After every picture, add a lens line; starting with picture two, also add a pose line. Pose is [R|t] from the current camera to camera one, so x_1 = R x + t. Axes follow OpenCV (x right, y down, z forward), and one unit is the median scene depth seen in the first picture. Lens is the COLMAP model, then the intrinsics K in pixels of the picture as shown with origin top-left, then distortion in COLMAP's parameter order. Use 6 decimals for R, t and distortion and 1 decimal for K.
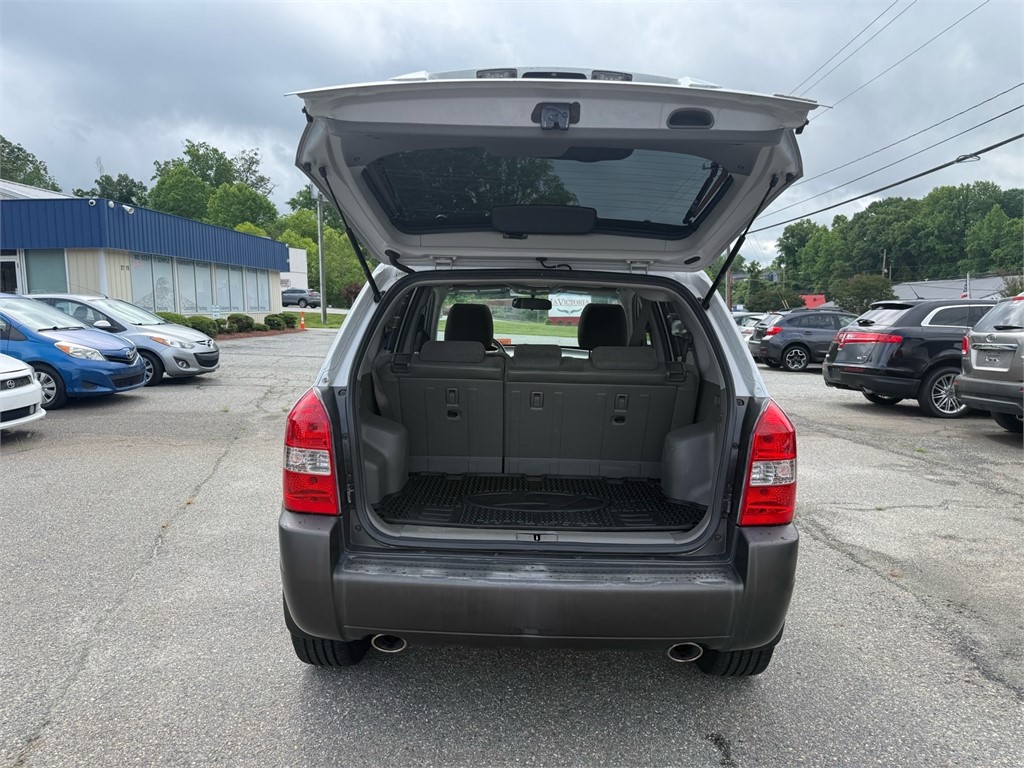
lens RADIAL K [[725.4, 0, 518.6], [0, 725.4, 389.8], [0, 0, 1]] dist [0.001840, -0.010569]
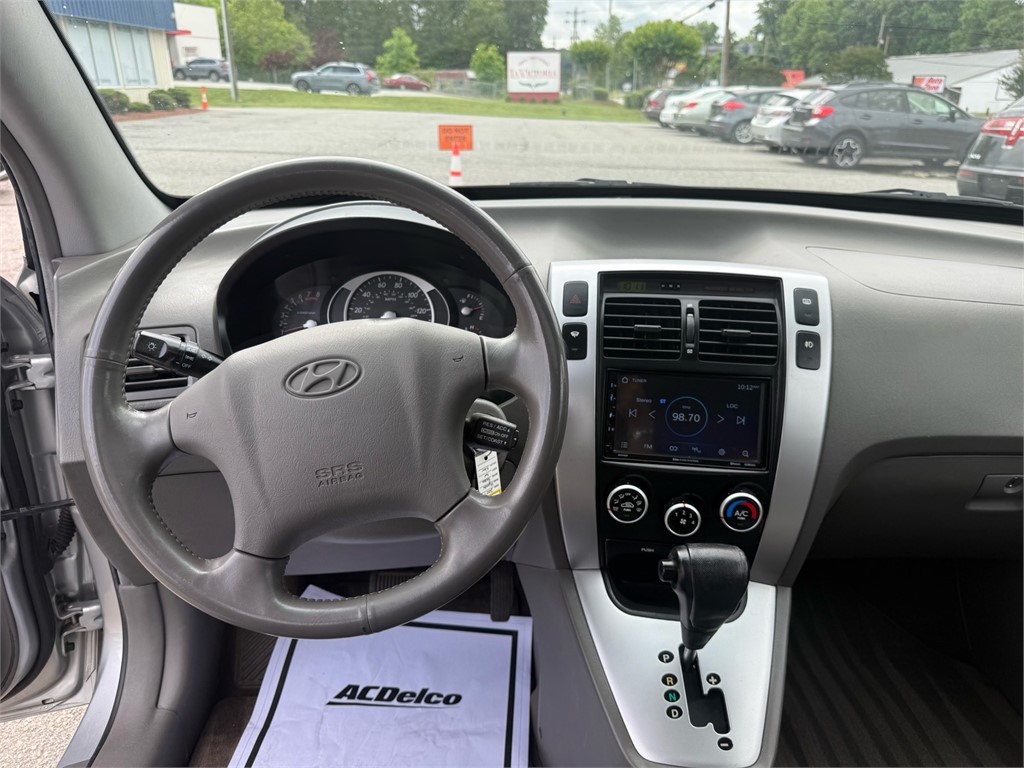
lens RADIAL K [[739.1, 0, 512.0], [0, 739.1, 384.0], [0, 0, 1]] dist [-0.019013, 0.001381]
pose [[0.998600, -0.017163, 0.050035, -0.011646], [0.002992, 0.962708, 0.270525, -0.026104], [-0.052812, -0.269996, 0.961412, 0.309469]]
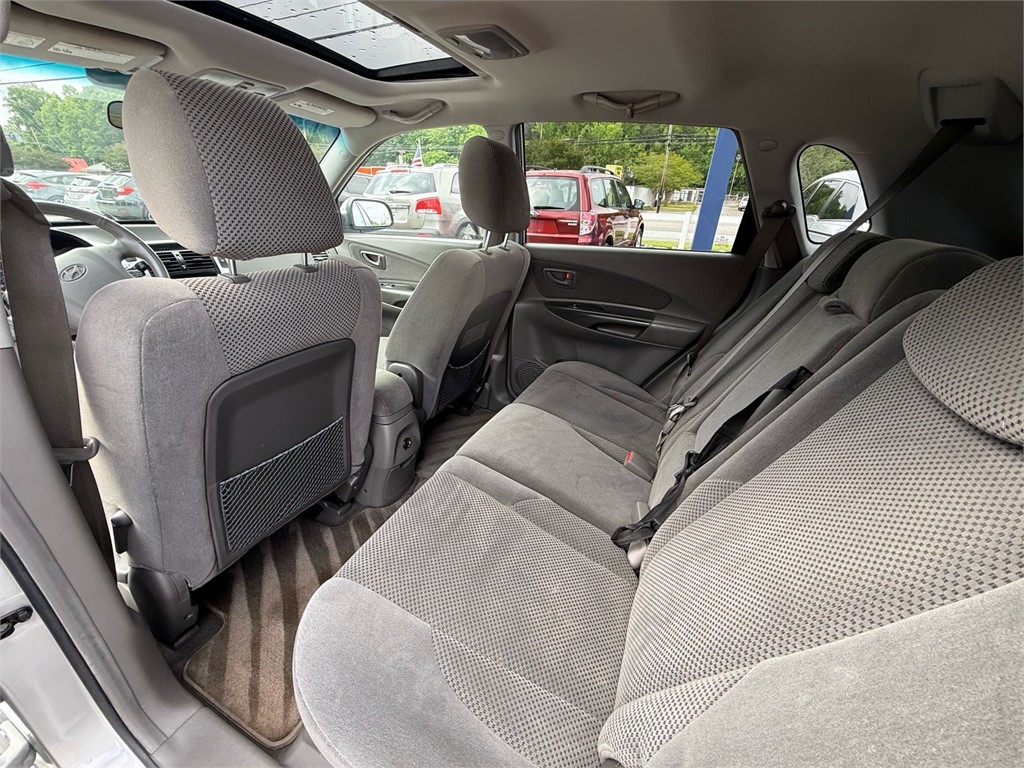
lens RADIAL K [[406.6, 0, 509.2], [0, 406.6, 383.4], [0, 0, 1]] dist [-0.004124, 0.000375]
pose [[0.408269, -0.378943, 0.830493, -0.058000], [0.061976, 0.919176, 0.388940, -0.020317], [-0.910755, -0.107321, 0.398756, 0.246852]]
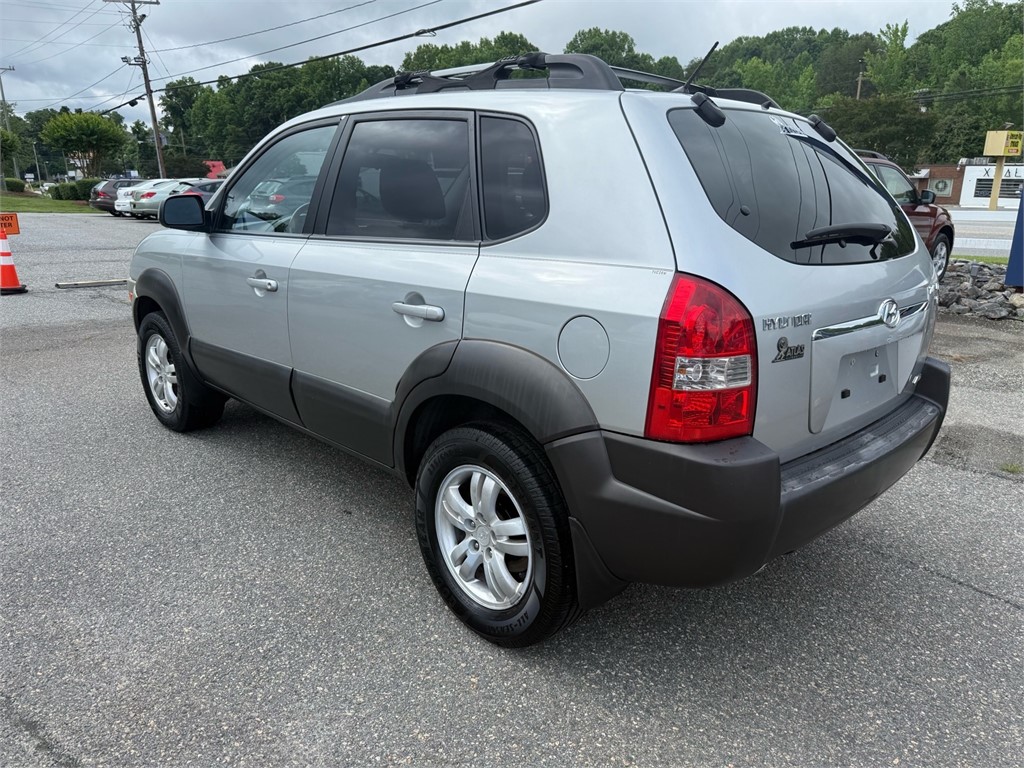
lens RADIAL K [[726.6, 0, 514.2], [0, 726.6, 383.9], [0, 0, 1]] dist [0.006207, -0.018602]
pose [[0.715620, -0.187520, 0.672848, -0.163153], [0.072897, 0.978079, 0.195056, -0.008863], [-0.694676, -0.090538, 0.713603, 0.105554]]
